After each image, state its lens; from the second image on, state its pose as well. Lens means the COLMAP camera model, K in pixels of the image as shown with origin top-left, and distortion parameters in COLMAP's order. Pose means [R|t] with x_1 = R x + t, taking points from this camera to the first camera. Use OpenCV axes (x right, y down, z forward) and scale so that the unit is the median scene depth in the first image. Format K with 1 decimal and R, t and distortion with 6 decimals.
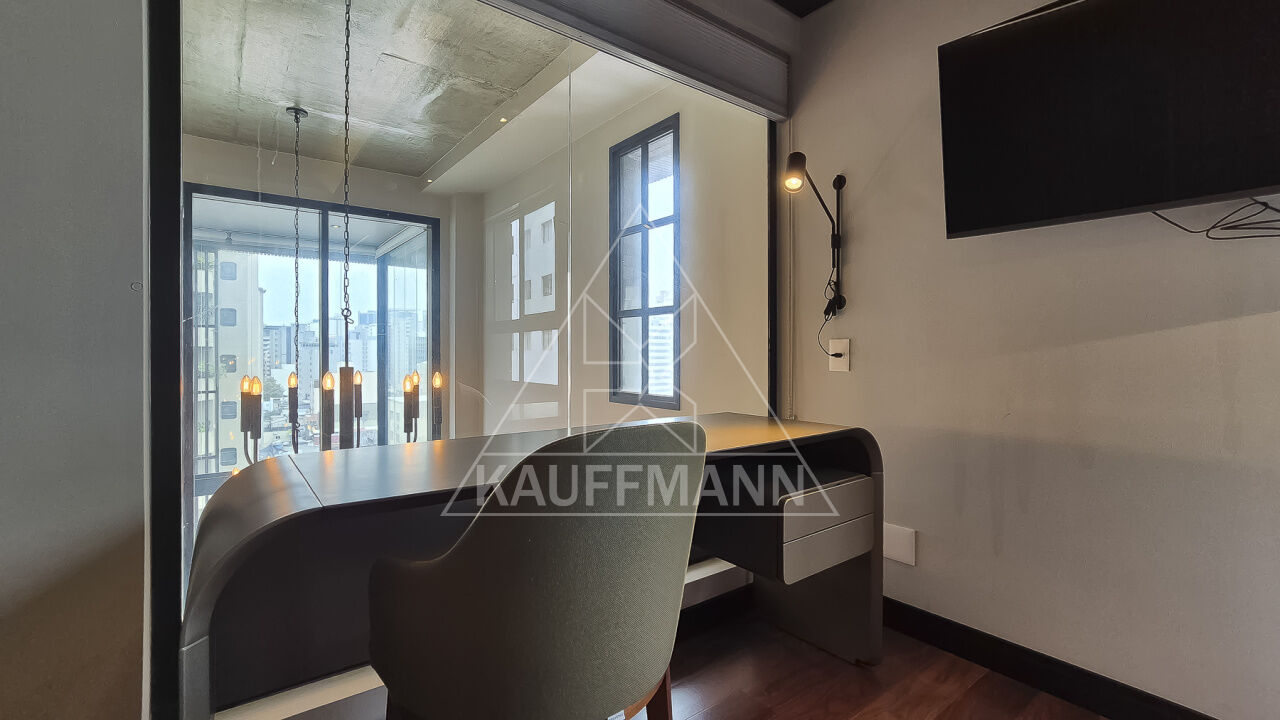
lens RADIAL K [[547.8, 0, 643.9], [0, 547.8, 355.9], [0, 0, 1]] dist [-0.009368, 0.000213]
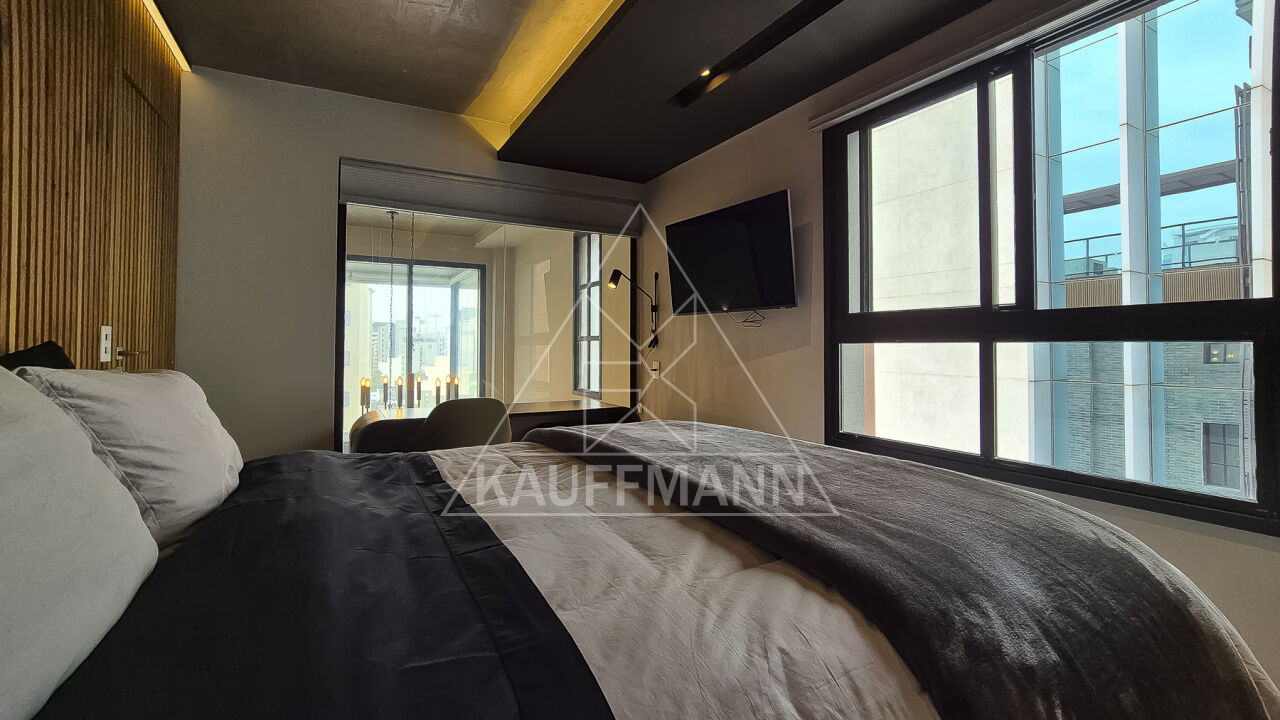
lens RADIAL K [[547.8, 0, 636.0], [0, 547.8, 338.3], [0, 0, 1]] dist [-0.009368, 0.000213]
pose [[0.987322, -0.000112, -0.158728, 0.389197], [-0.003434, 0.999751, -0.022063, -0.044712], [0.158691, 0.022328, 0.987076, -0.556514]]
